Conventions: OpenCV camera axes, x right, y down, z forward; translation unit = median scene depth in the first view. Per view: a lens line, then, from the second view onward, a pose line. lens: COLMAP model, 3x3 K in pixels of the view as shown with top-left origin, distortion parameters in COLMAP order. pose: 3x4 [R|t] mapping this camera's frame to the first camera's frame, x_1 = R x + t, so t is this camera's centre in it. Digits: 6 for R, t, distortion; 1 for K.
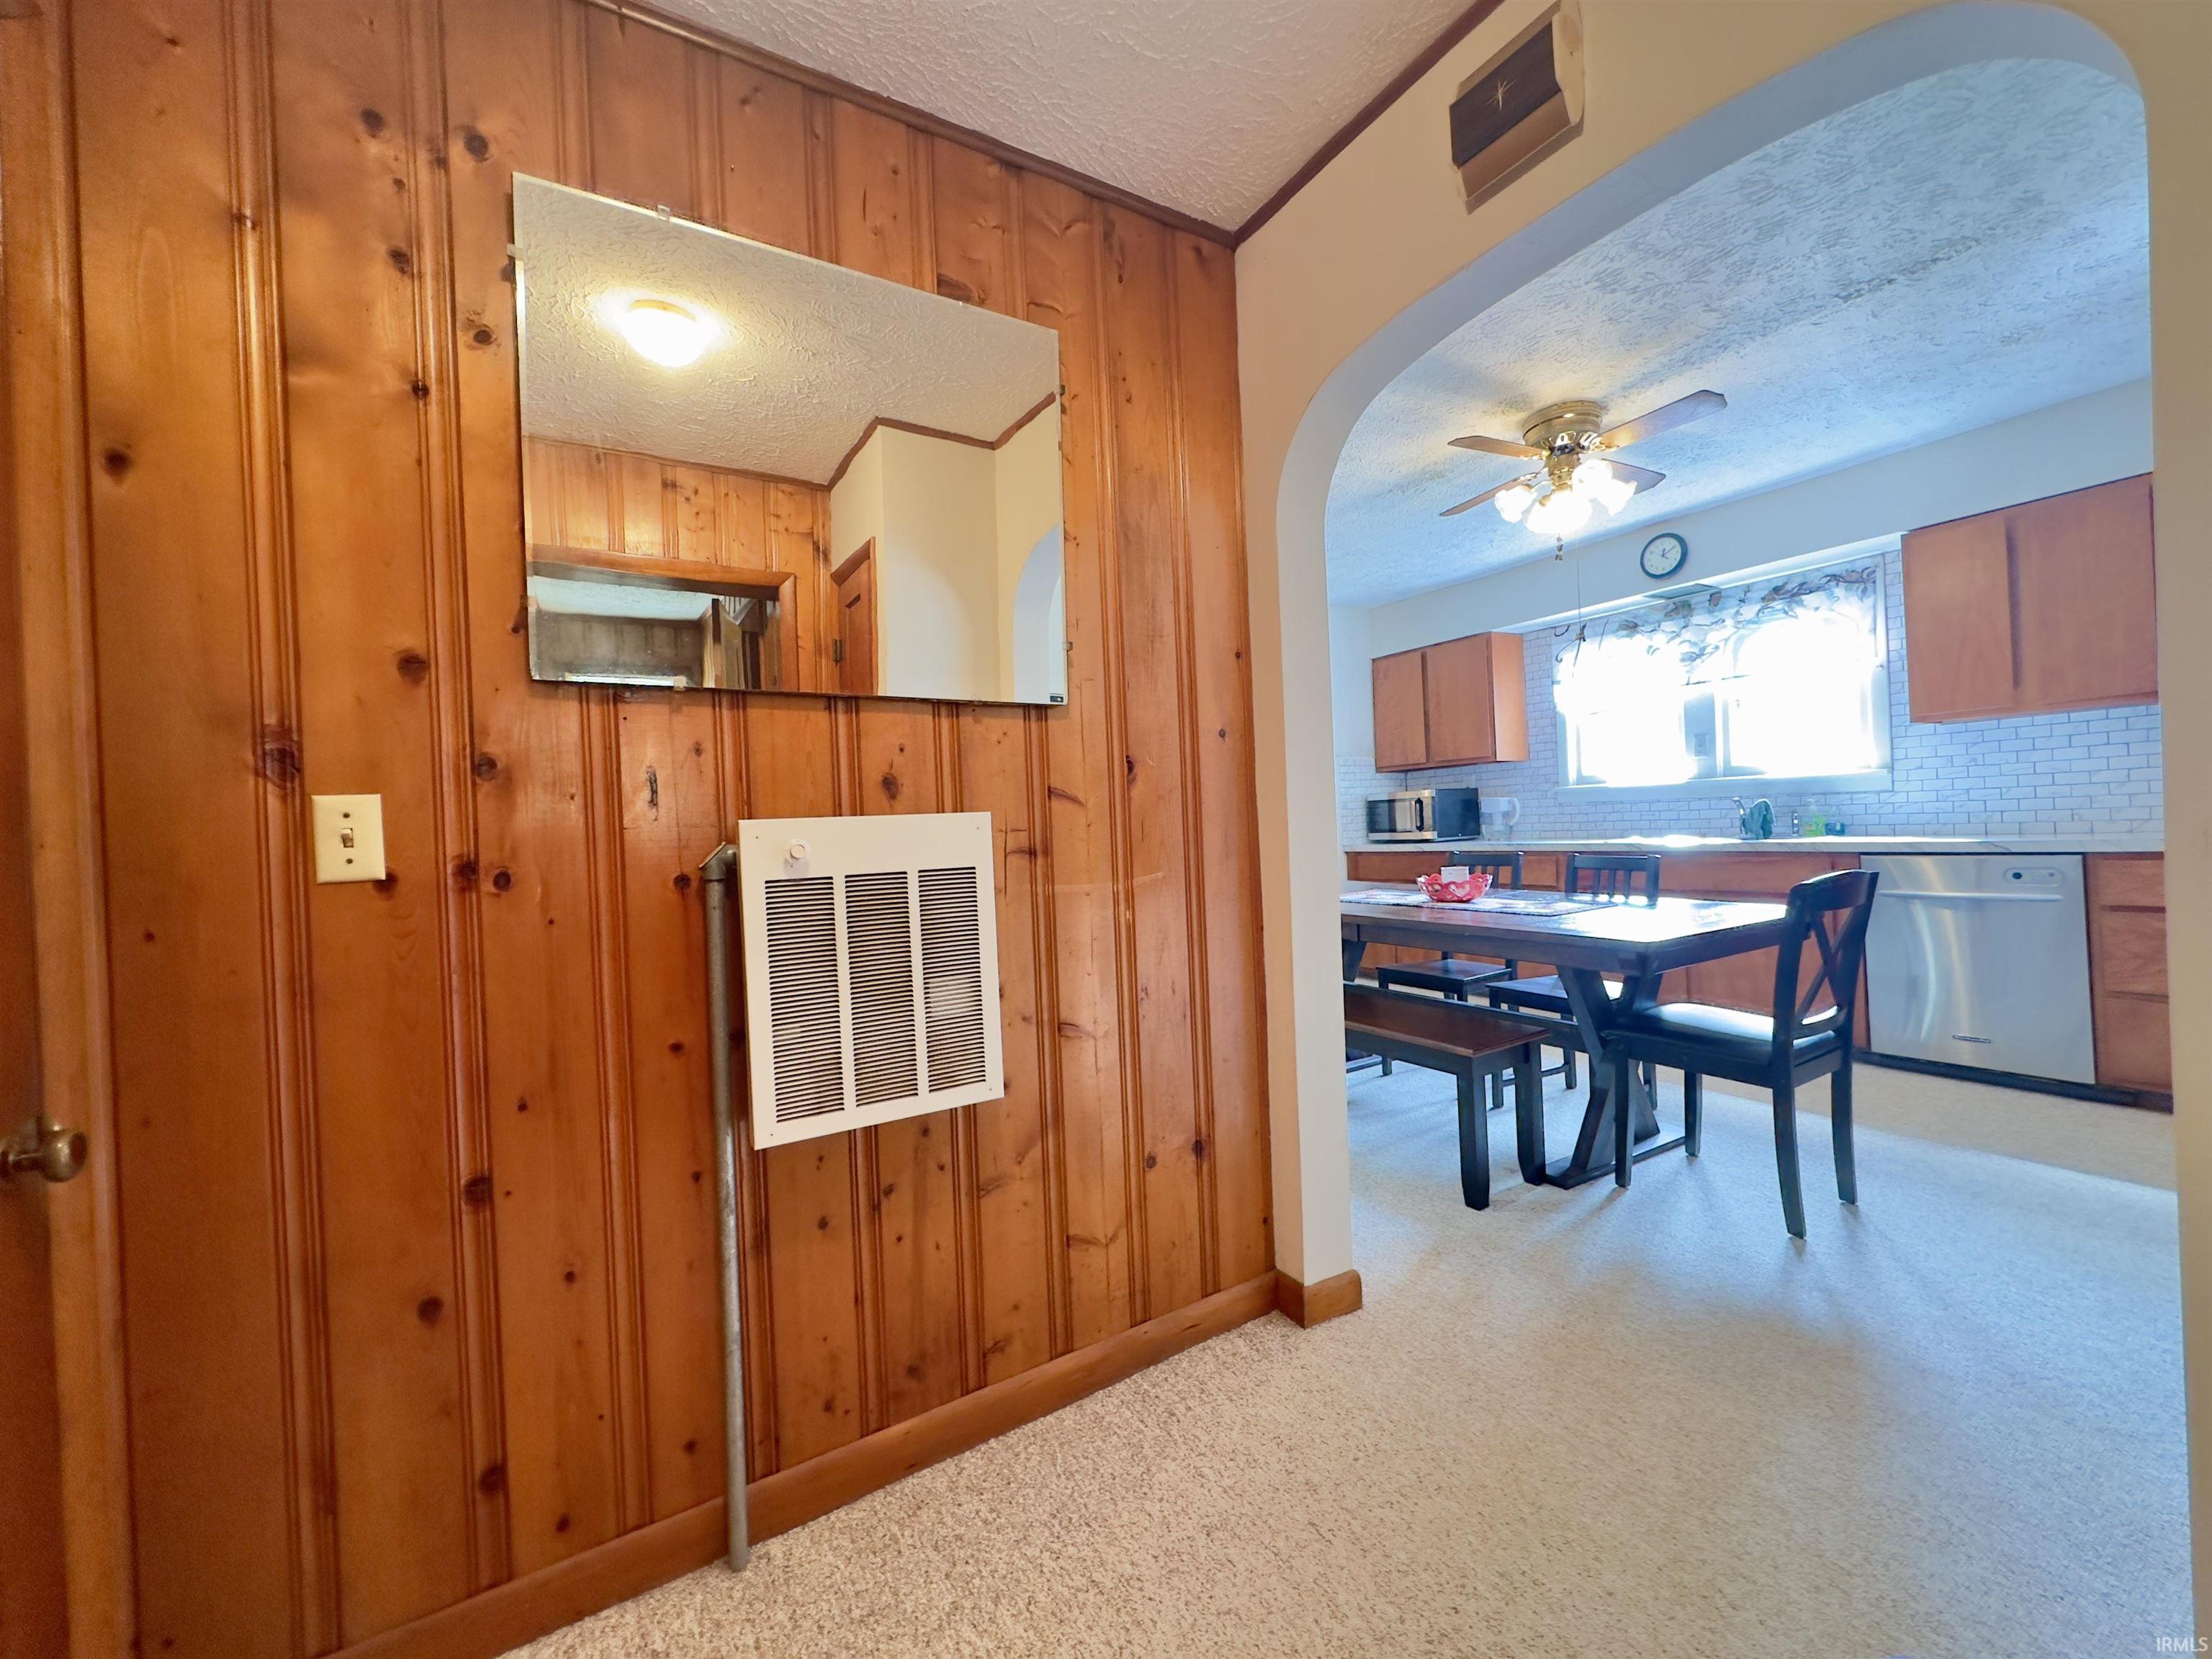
lens RADIAL K [[883.4, 0, 1104.1], [0, 883.4, 830.8], [0, 0, 1]] dist [-0.002017, 0.001253]
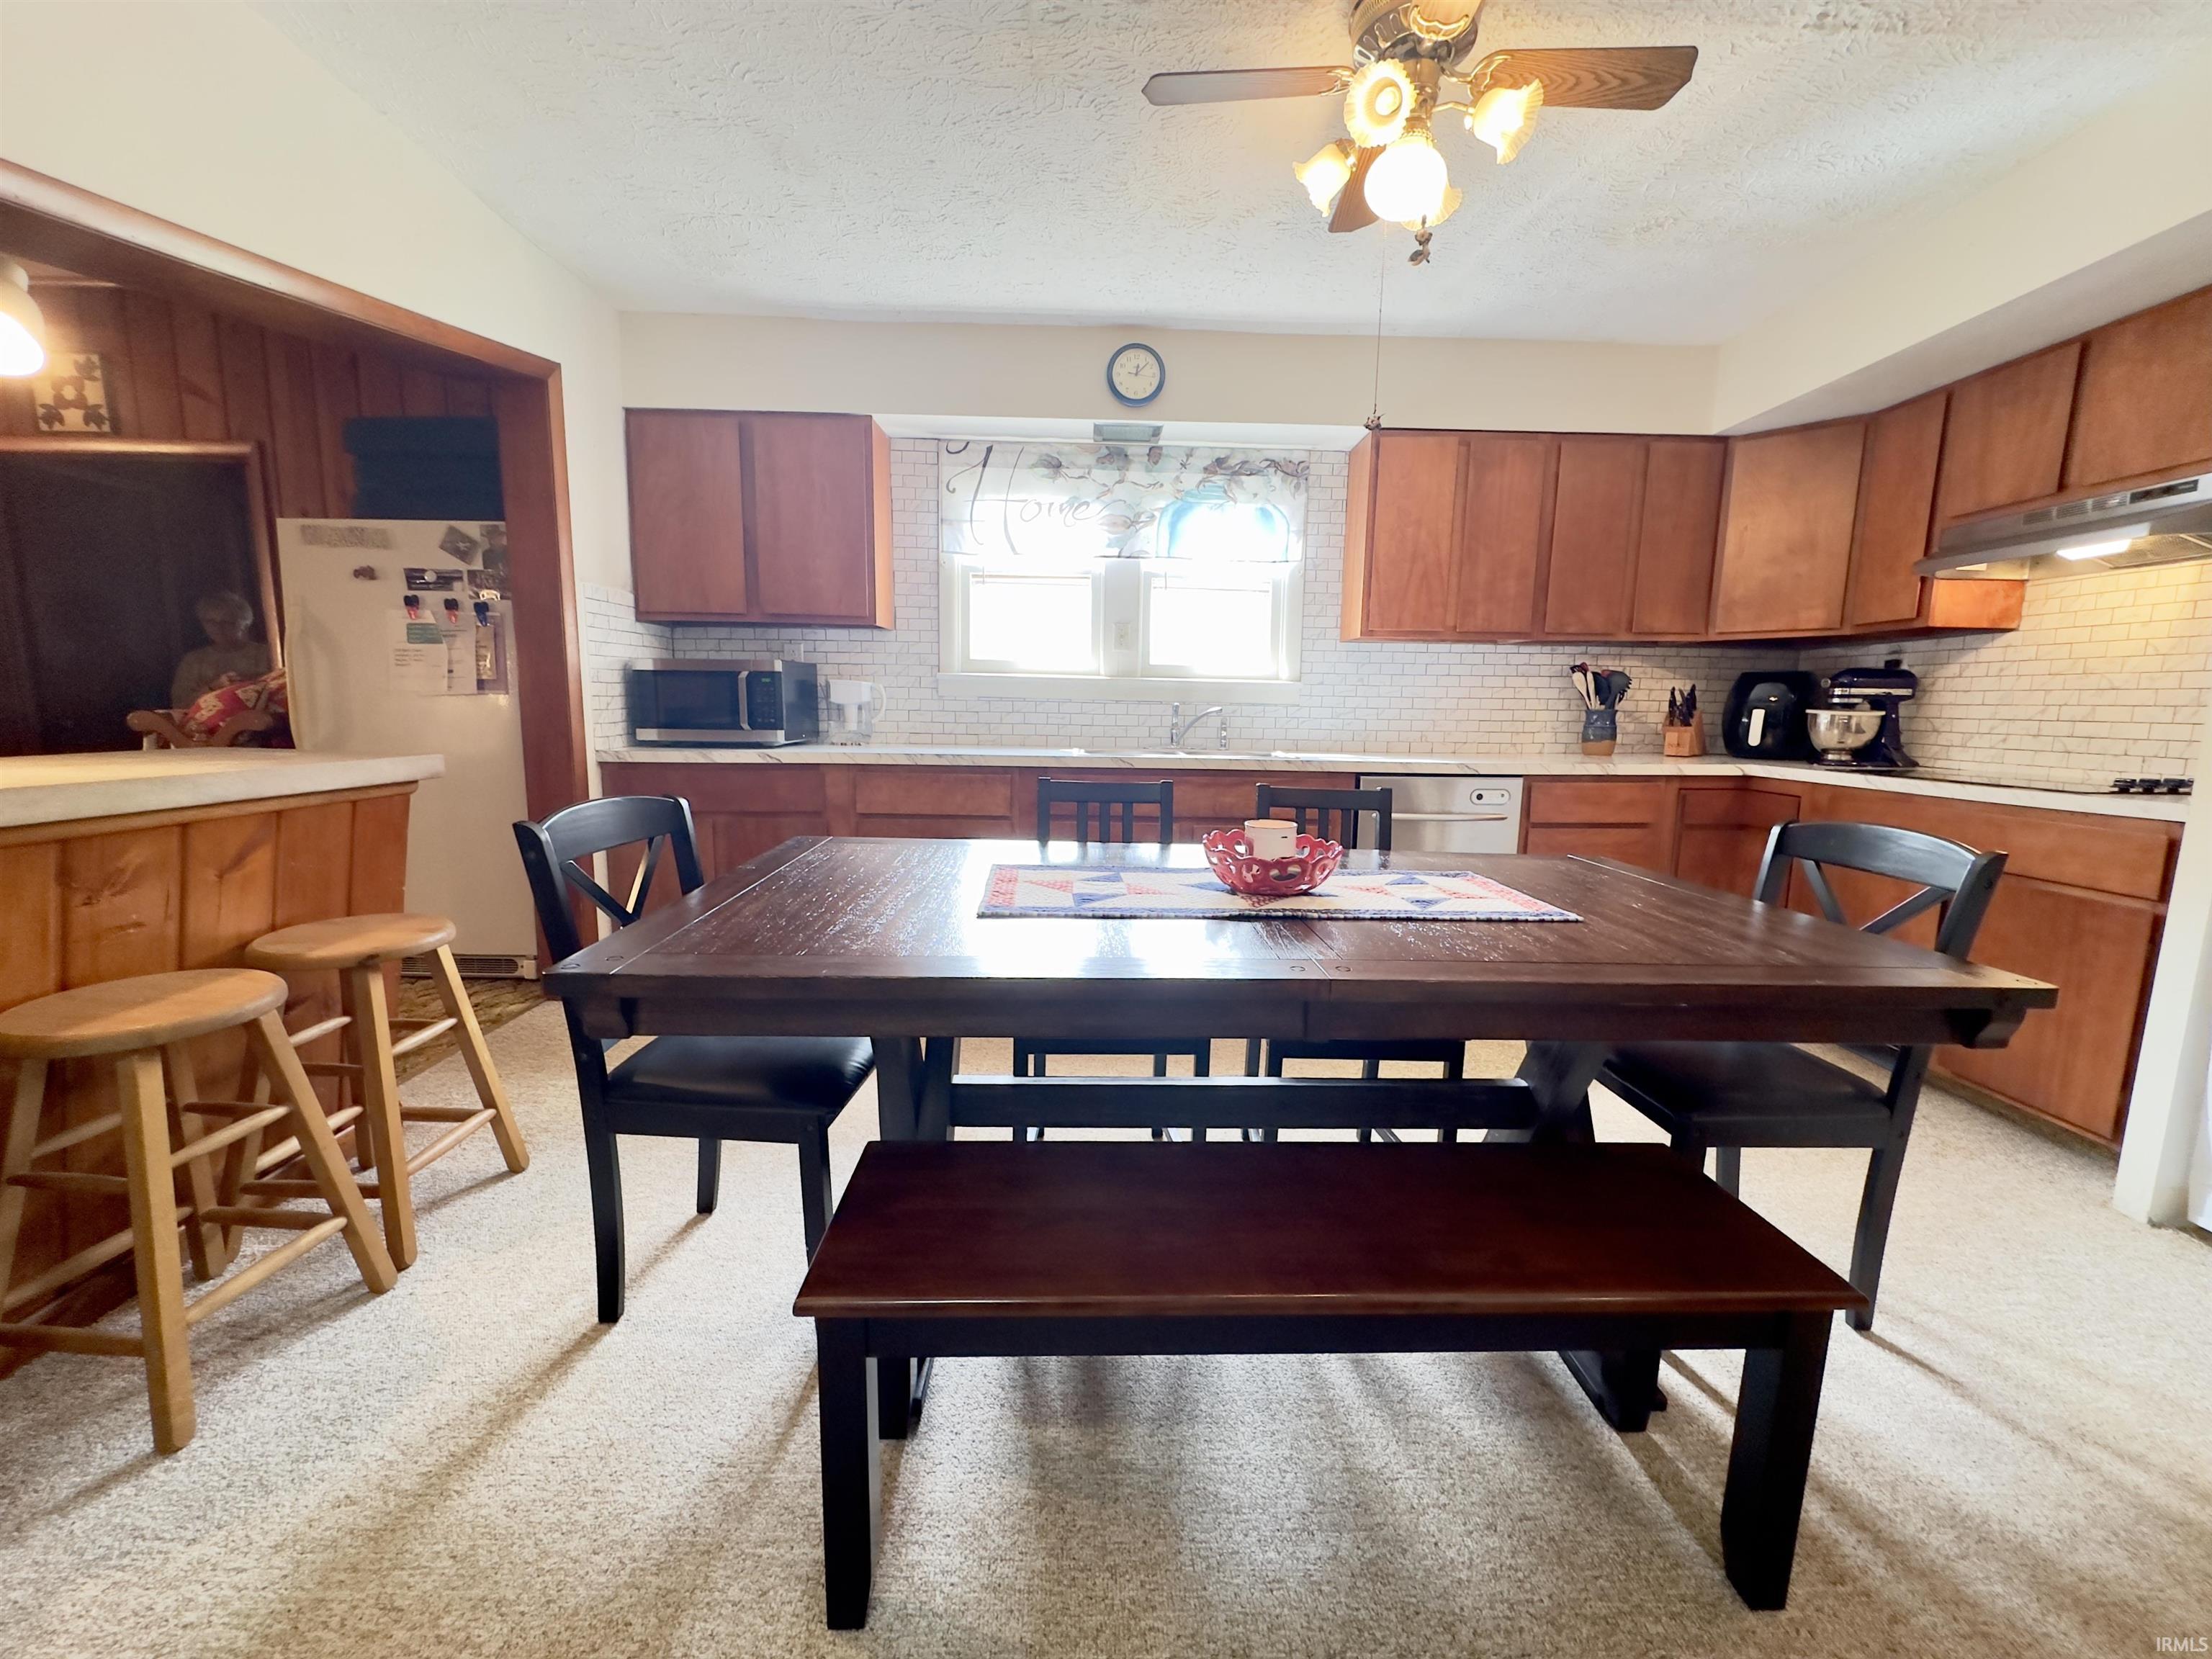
lens RADIAL K [[883.4, 0, 1106.1], [0, 883.4, 829.5], [0, 0, 1]] dist [-0.002017, 0.001253]
pose [[0.490073, -0.073419, 0.868584, -0.062272], [-0.034516, 0.994031, 0.103498, -0.002259], [-0.870998, -0.080701, 0.484613, 0.618852]]
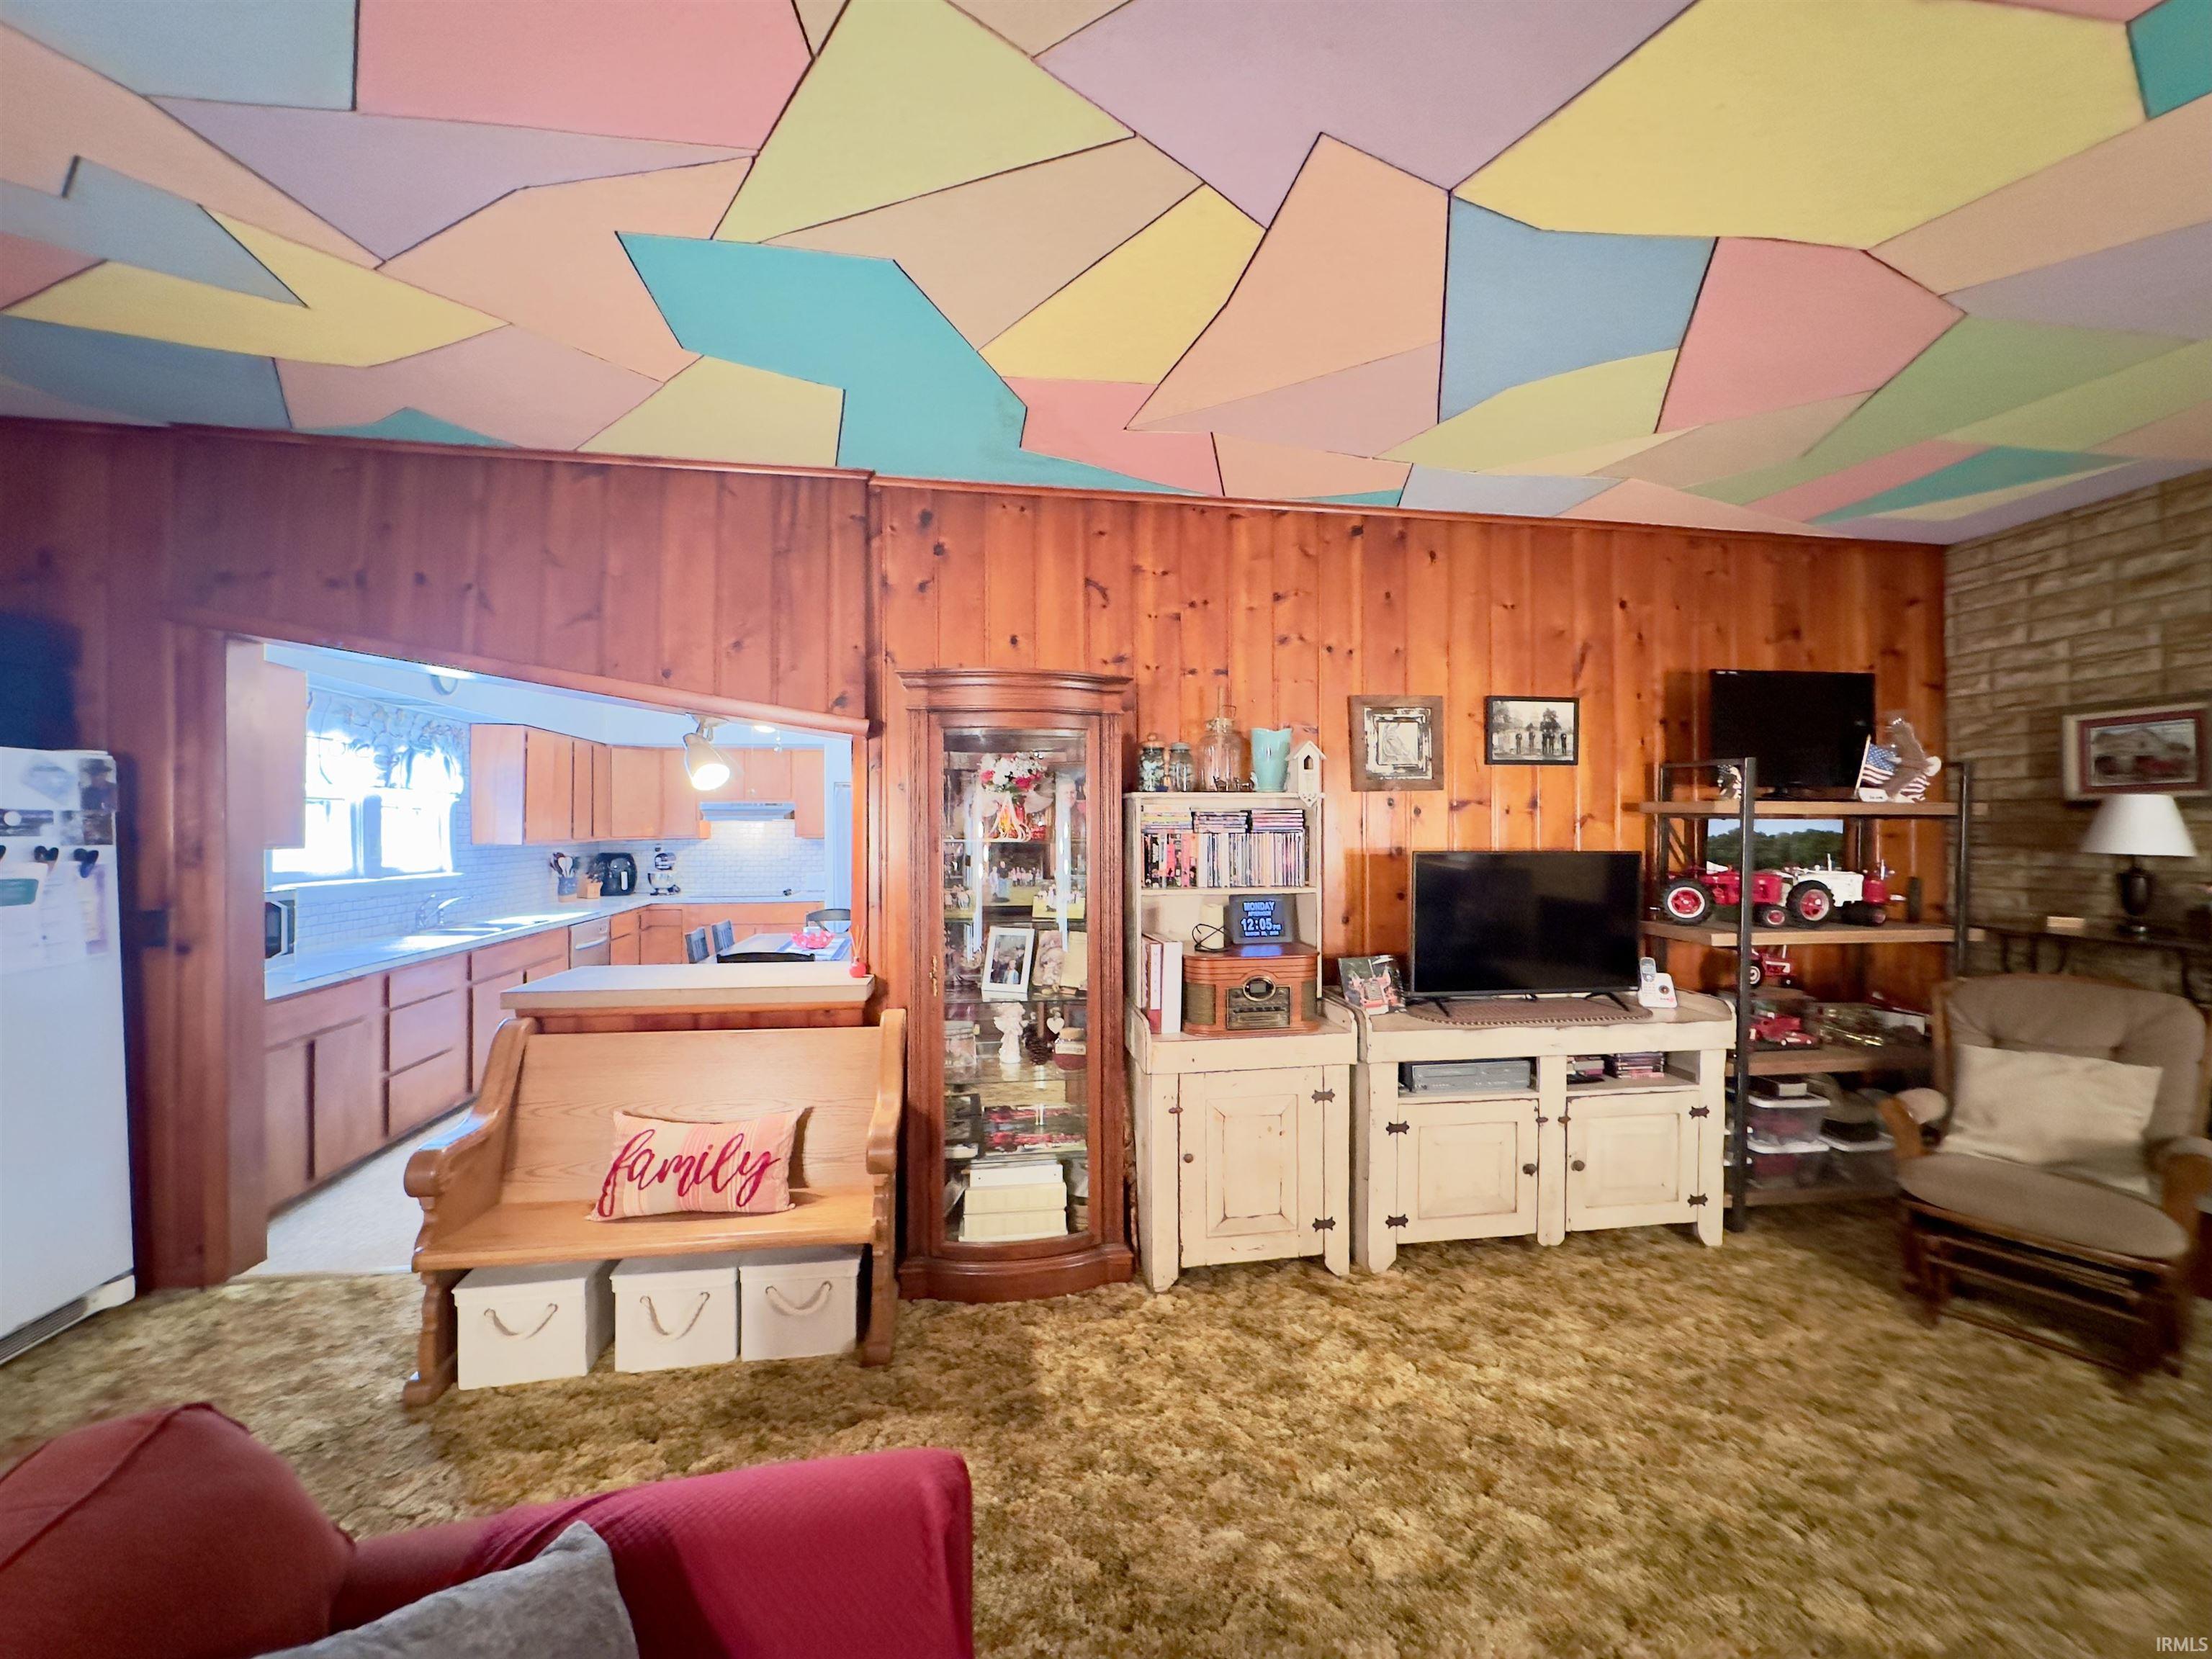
lens RADIAL K [[883.4, 0, 1089.4], [0, 883.4, 828.7], [0, 0, 1]] dist [-0.002017, 0.001253]
pose [[-0.924066, 0.045478, 0.379517, -0.514940], [0.043684, 0.998956, -0.013342, -0.068921], [-0.379728, 0.004250, -0.925089, 1.696345]]
